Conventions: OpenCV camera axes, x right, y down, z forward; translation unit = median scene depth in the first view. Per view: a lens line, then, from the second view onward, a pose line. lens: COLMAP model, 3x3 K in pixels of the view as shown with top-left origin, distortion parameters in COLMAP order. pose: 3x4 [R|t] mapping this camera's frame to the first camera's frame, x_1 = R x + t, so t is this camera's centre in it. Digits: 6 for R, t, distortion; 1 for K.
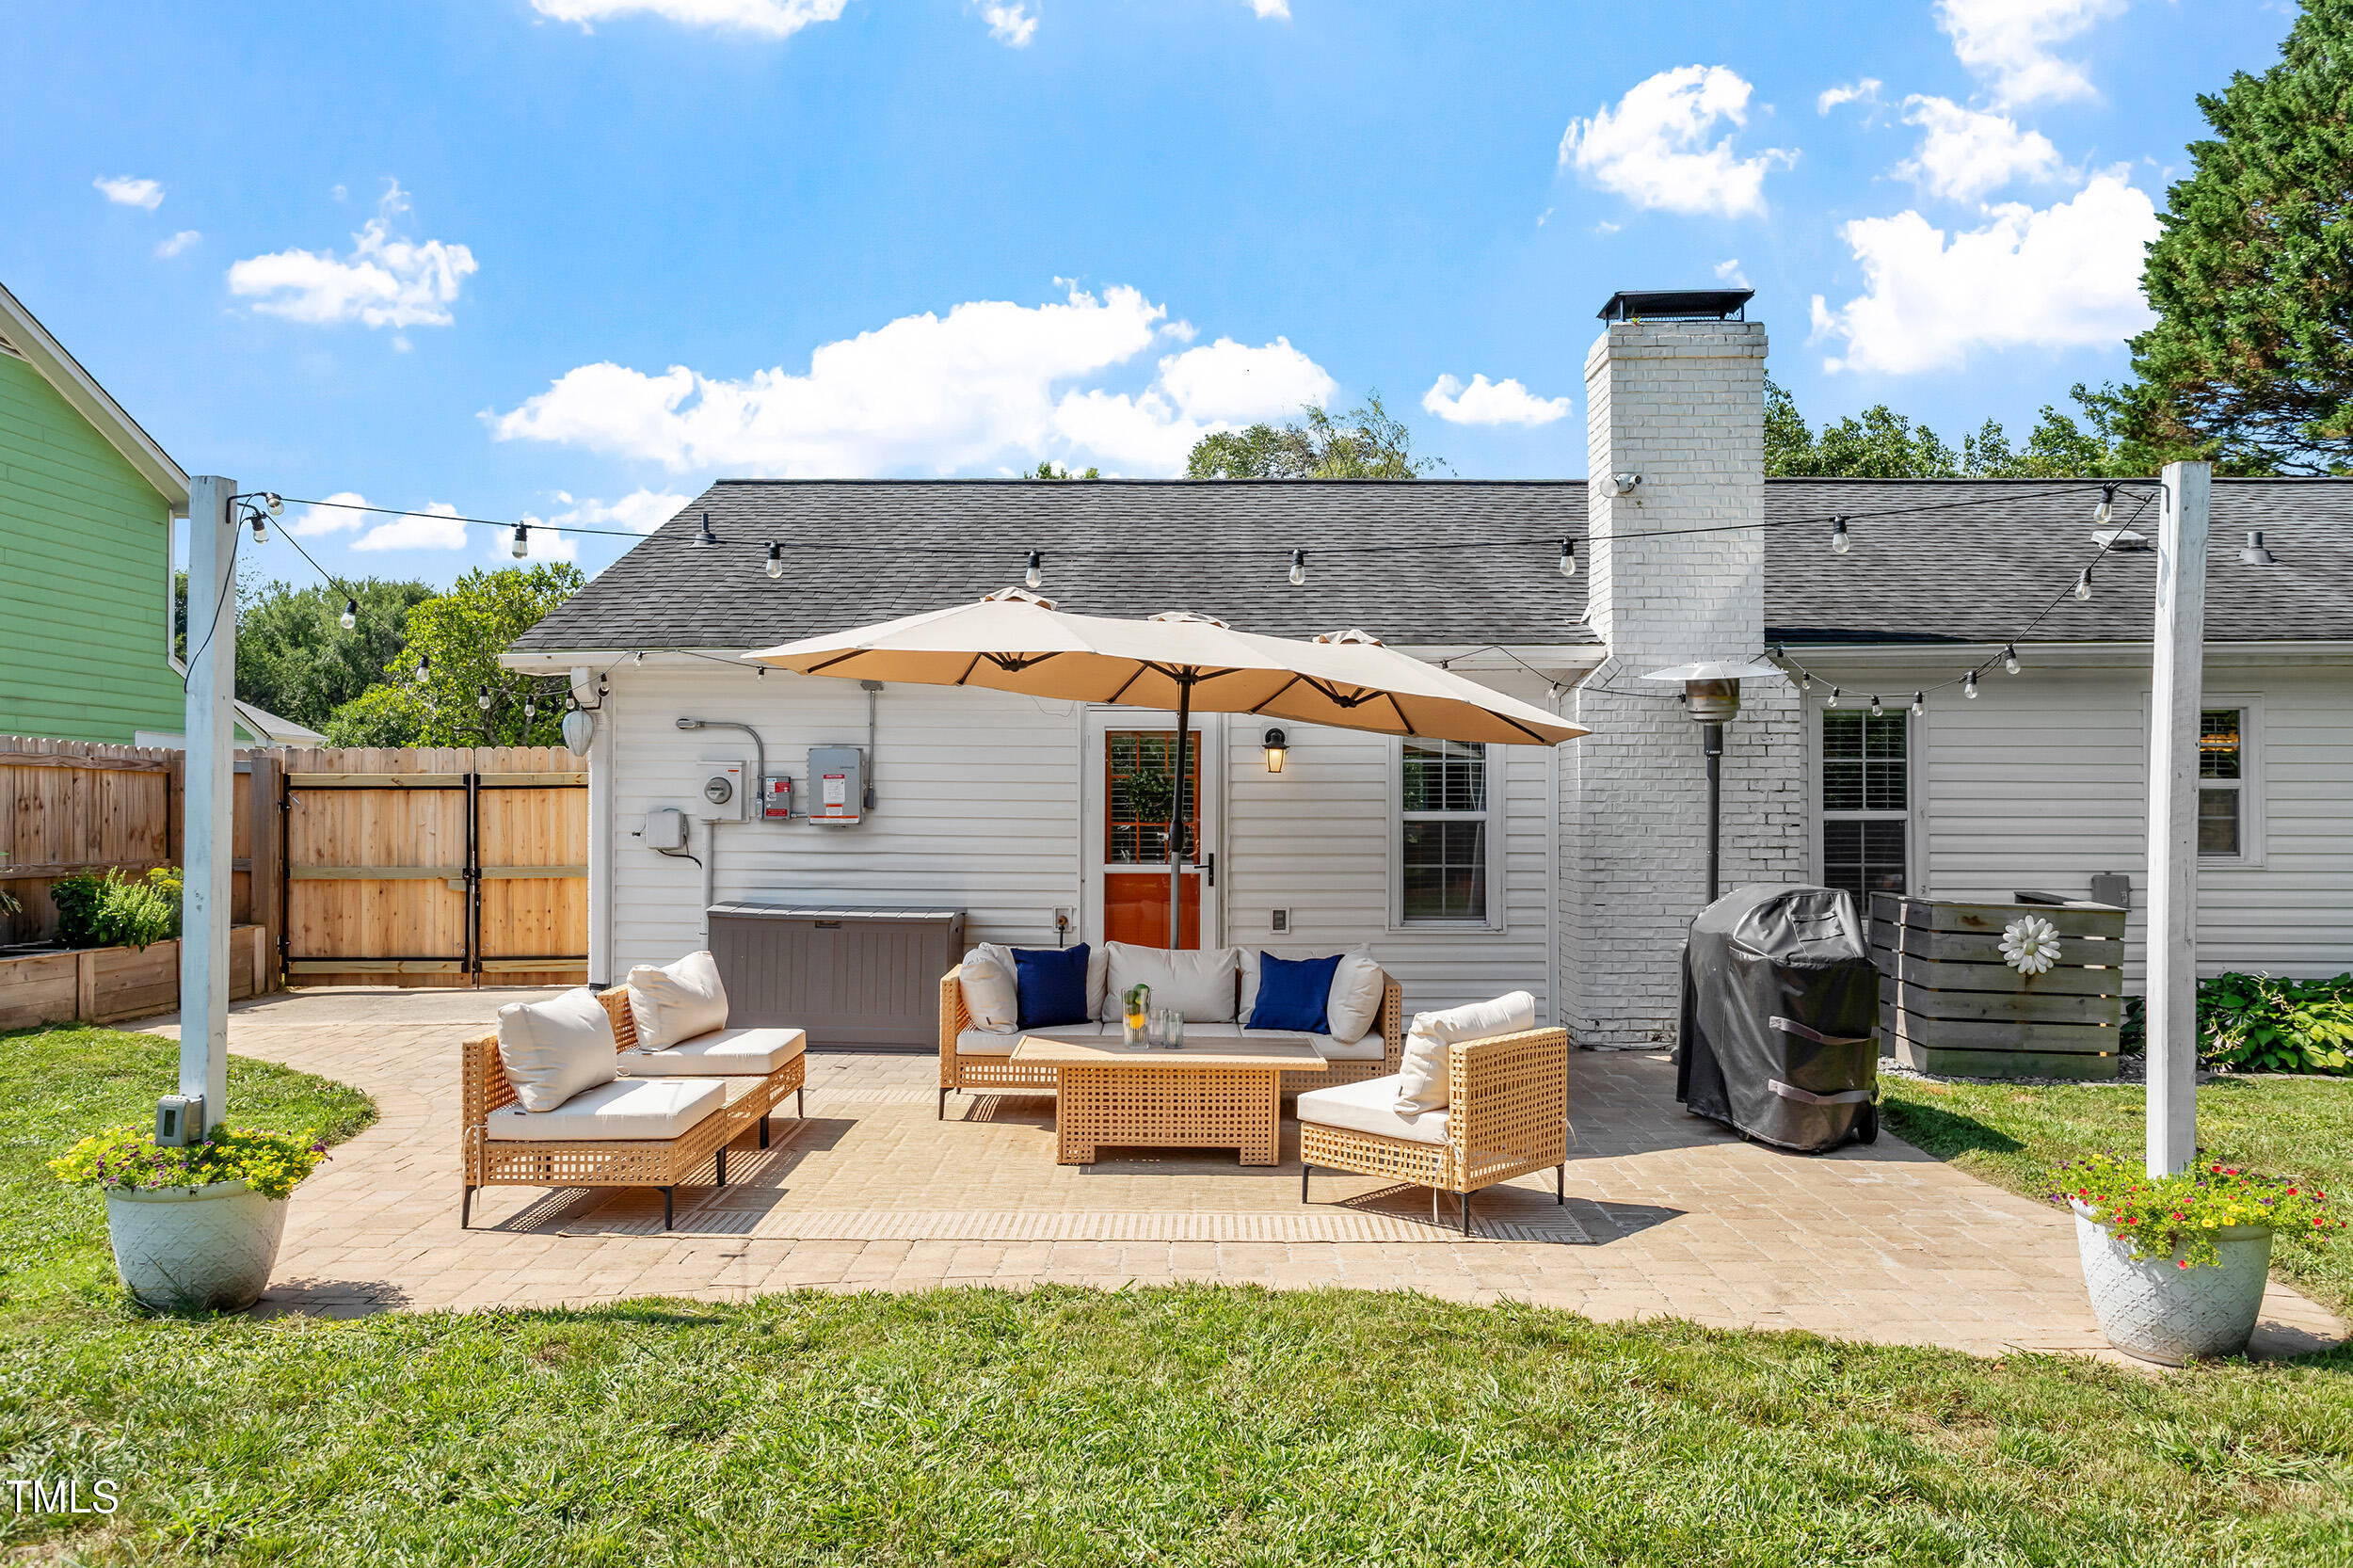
lens RADIAL K [[1680.8, 0, 1176.5], [0, 1680.8, 784.0], [0, 0, 1]] dist [-0.000537, 0.010993]
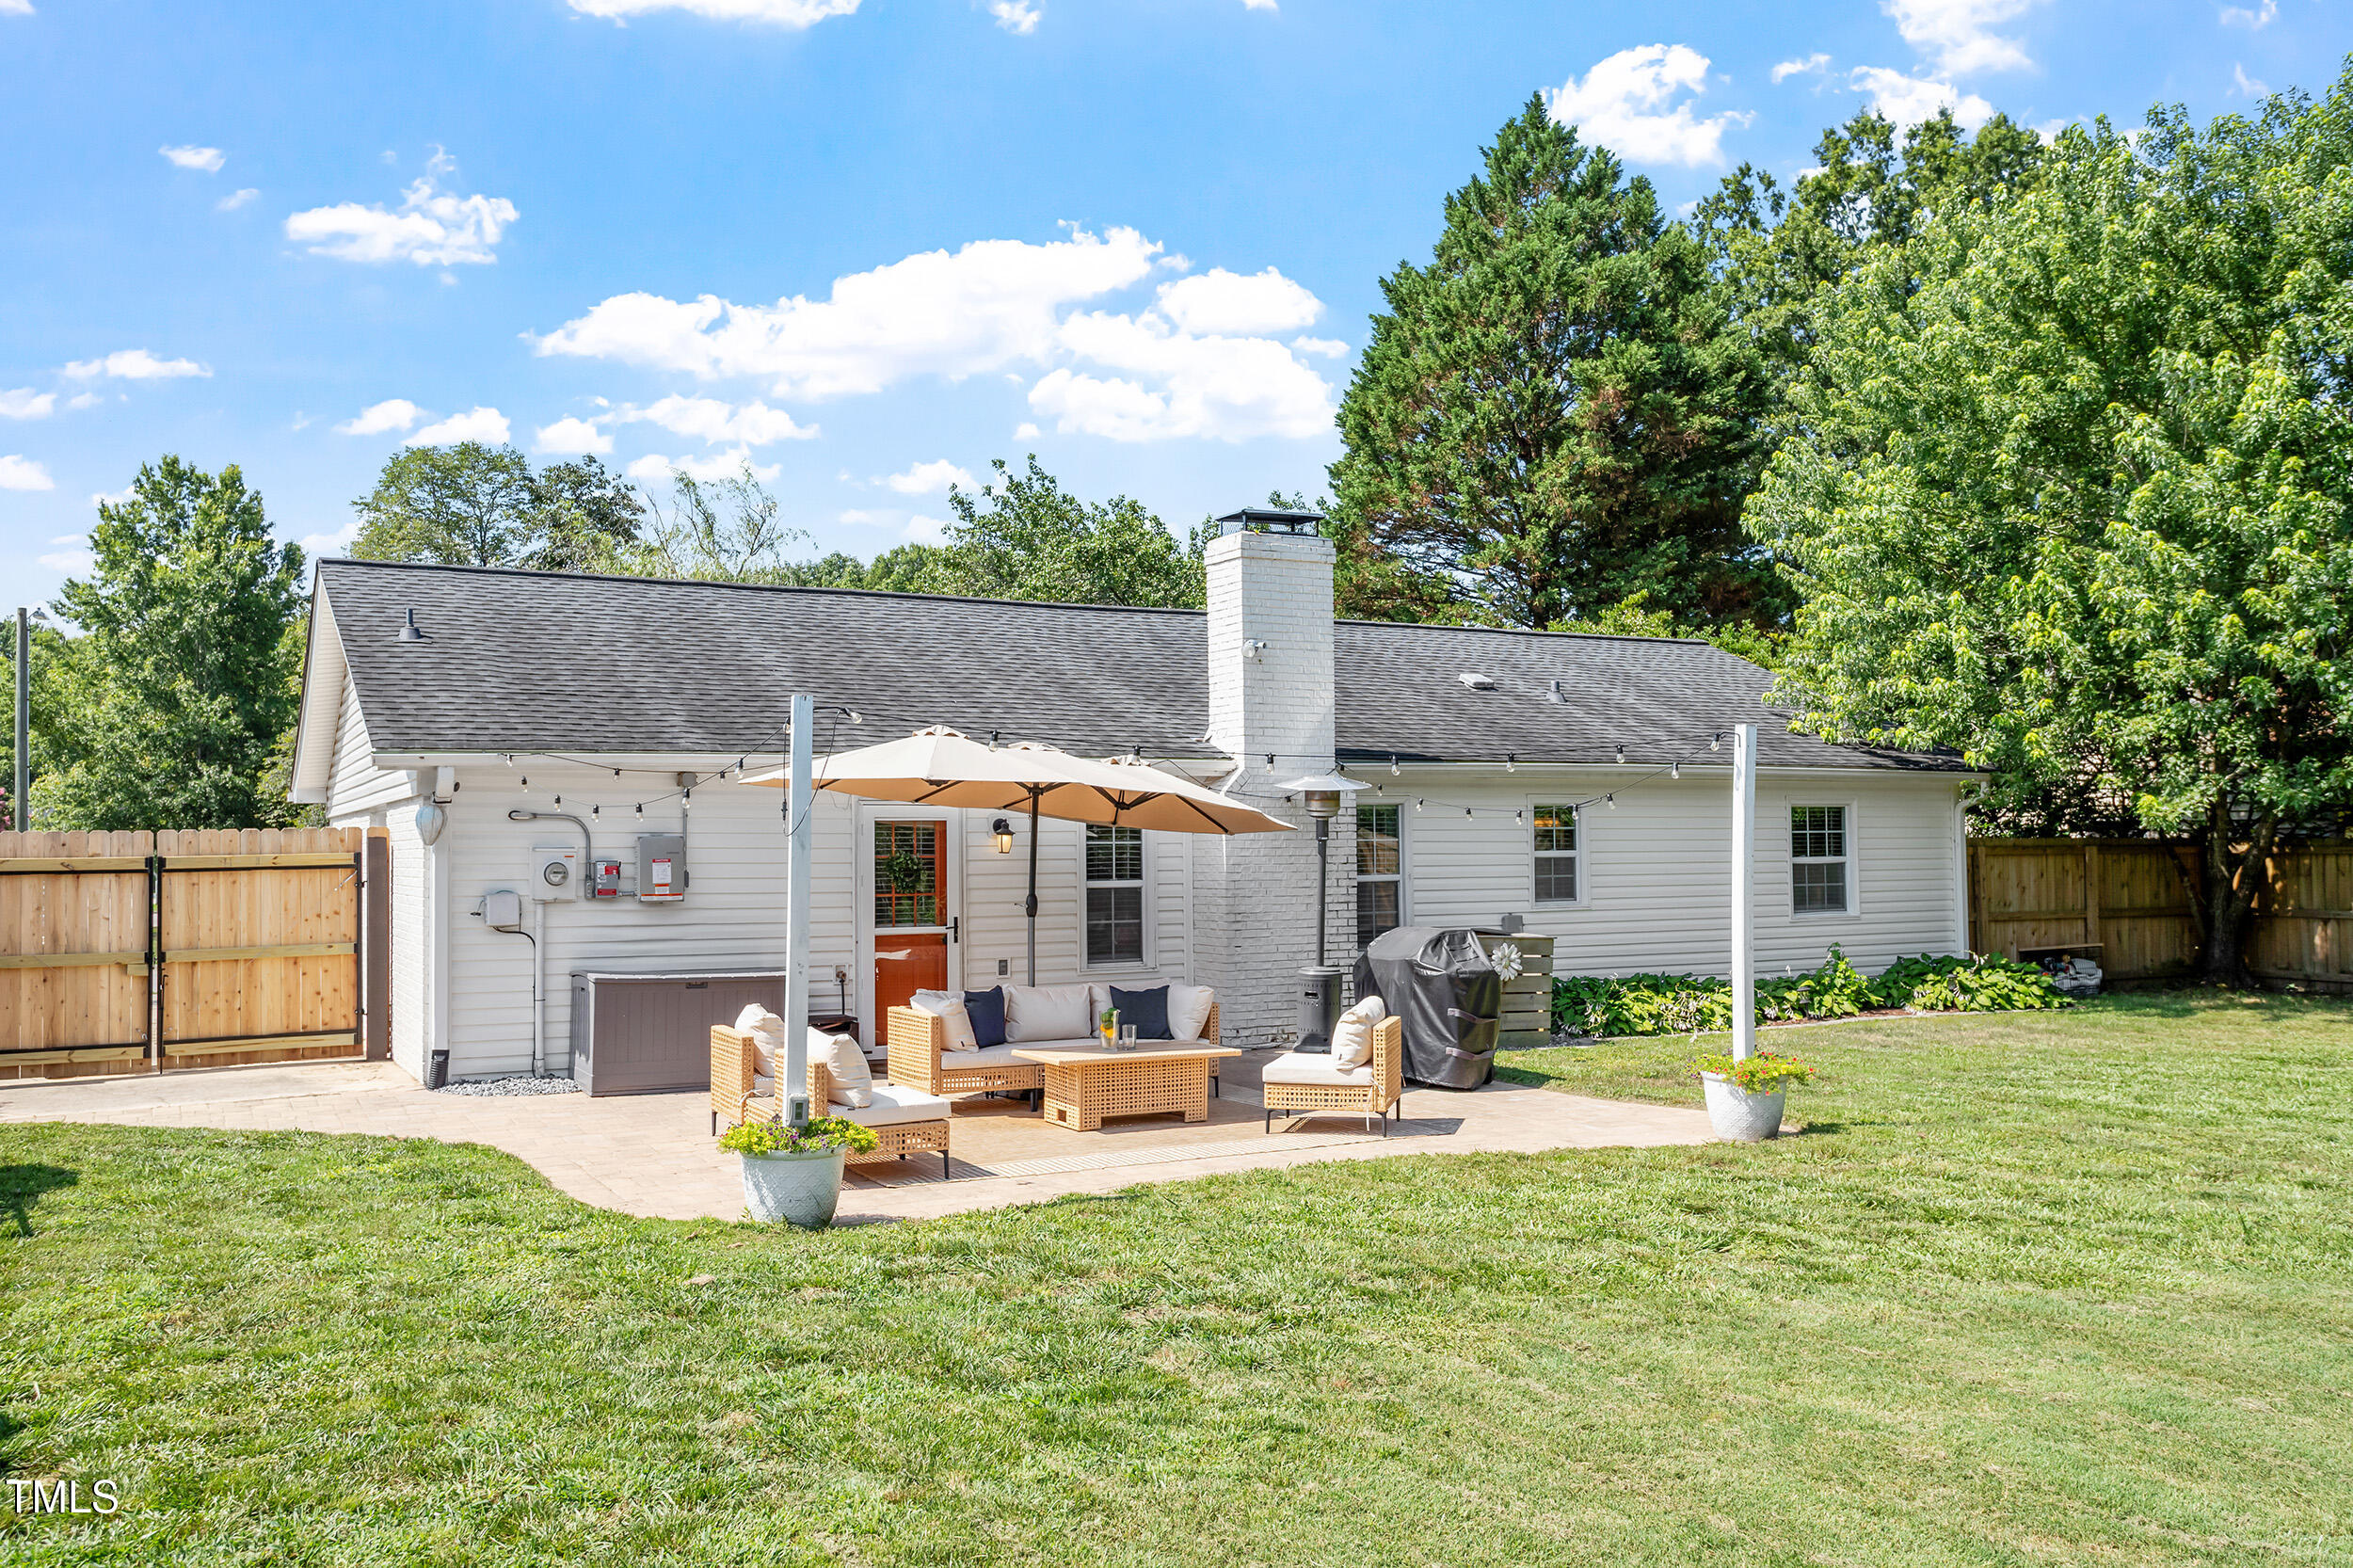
lens RADIAL K [[1852.2, 0, 1176.5], [0, 1852.2, 784.0], [0, 0, 1]] dist [0.009723, 0.008108]
pose [[0.875185, 0.007325, 0.483733, -0.507127], [0.003134, 0.999779, -0.020811, -0.029464], [-0.483778, 0.019730, 0.874968, -0.307281]]
